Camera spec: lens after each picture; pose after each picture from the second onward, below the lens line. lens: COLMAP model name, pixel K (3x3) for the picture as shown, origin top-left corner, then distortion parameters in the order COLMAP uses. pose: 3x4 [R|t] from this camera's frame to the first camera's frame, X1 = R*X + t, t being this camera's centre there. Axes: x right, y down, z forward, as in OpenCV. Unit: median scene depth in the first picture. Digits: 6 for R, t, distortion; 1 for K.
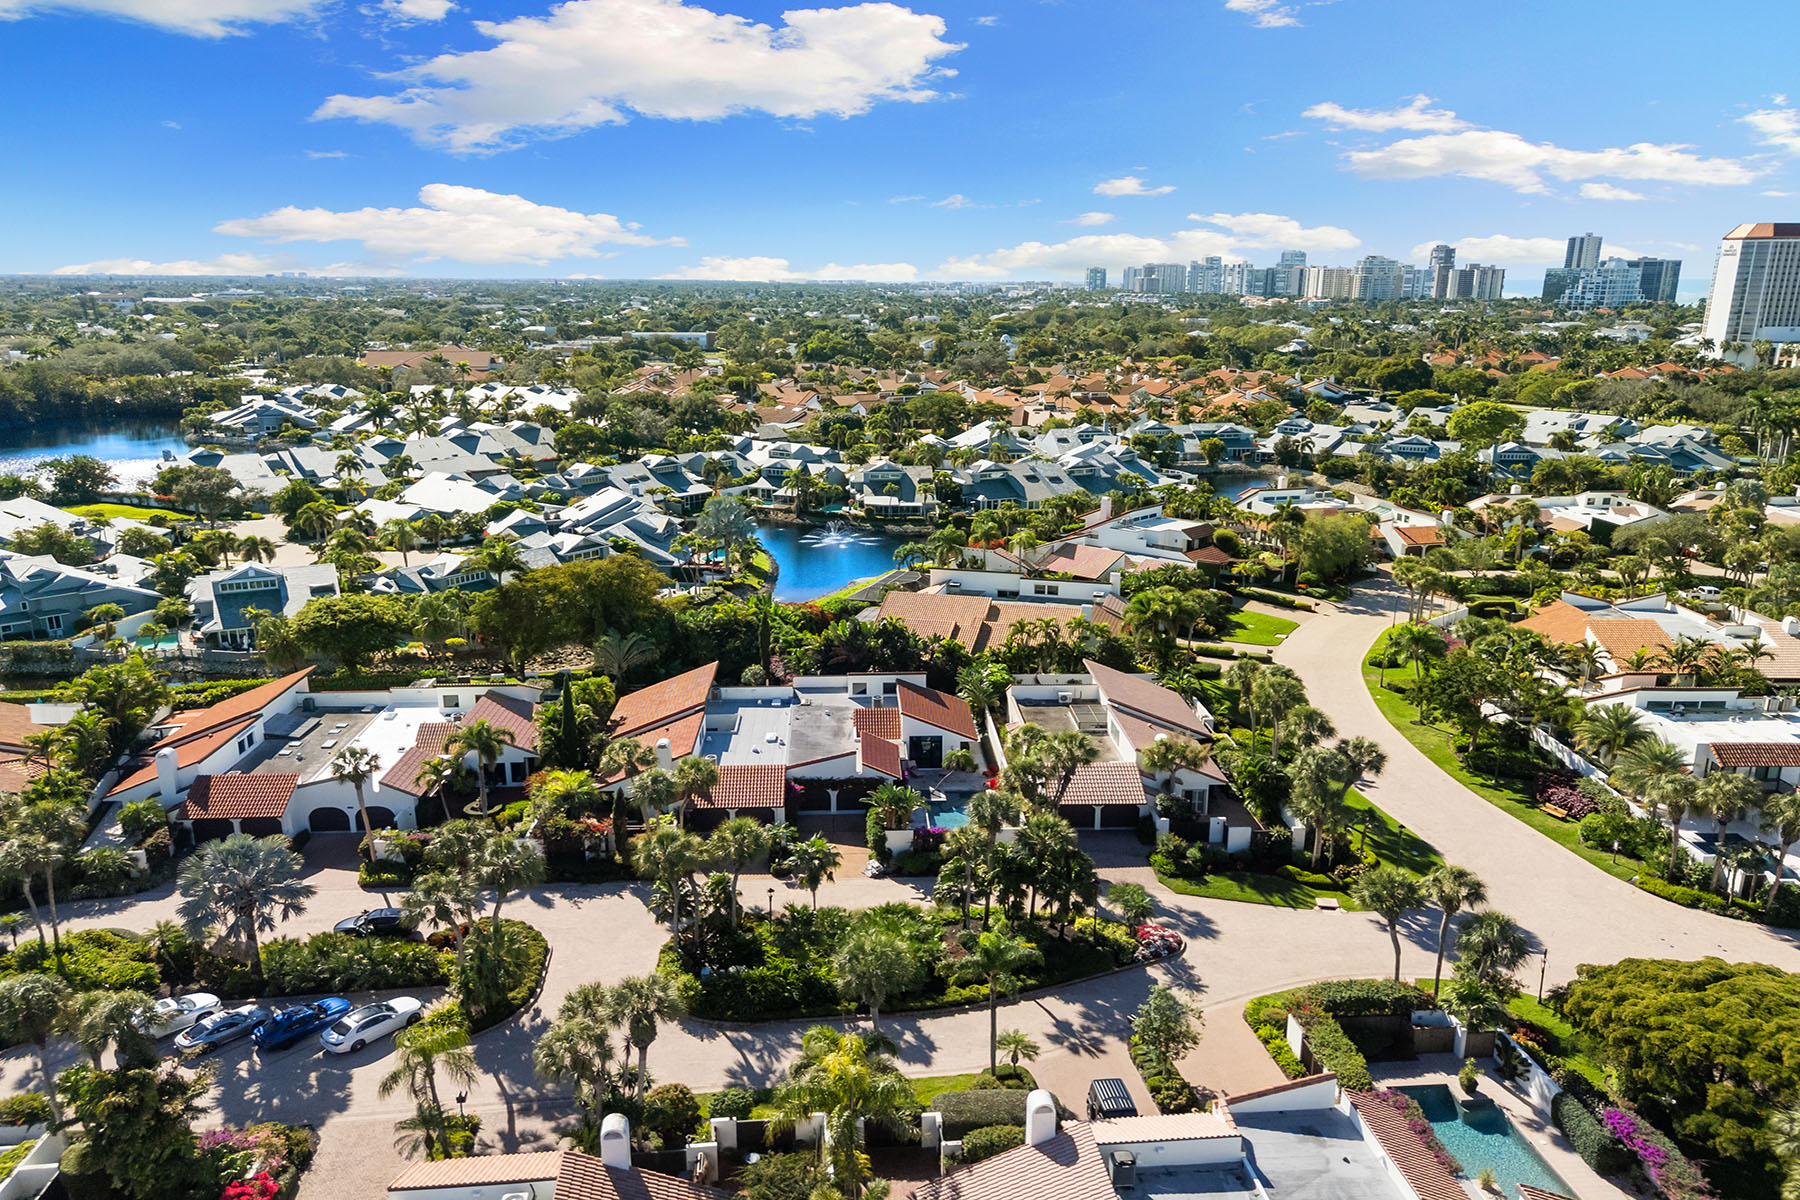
lens RADIAL K [[1228.6, 0, 900.0], [0, 1228.6, 600.0], [0, 0, 1]] dist [0.022988, 0.000012]
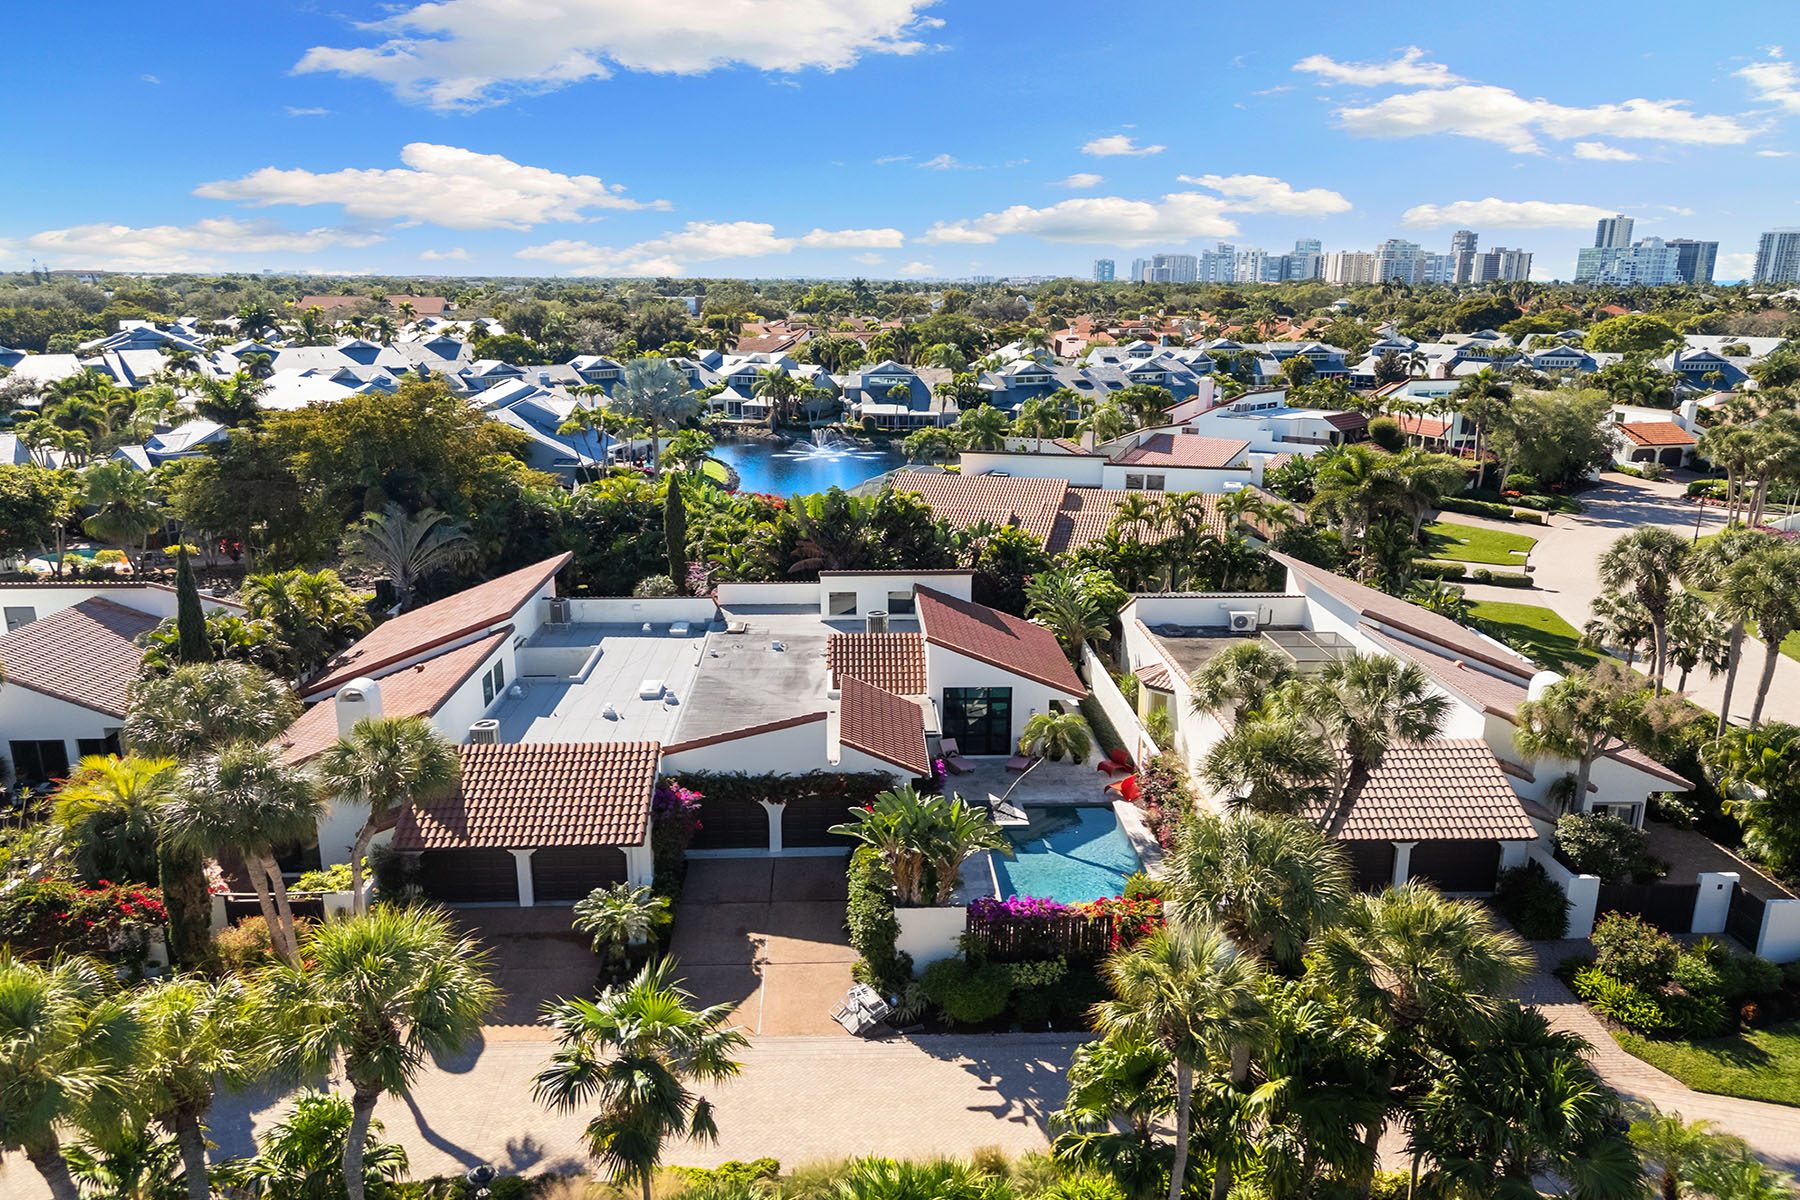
lens RADIAL K [[1242.7, 0, 900.0], [0, 1242.7, 600.0], [0, 0, 1]] dist [0.005988, 0.002216]
pose [[0.999996, 0.001642, -0.002479, -0.005188], [-0.001643, 0.999998, -0.000618, 0.049428], [0.002478, 0.000622, 0.999997, 0.332287]]
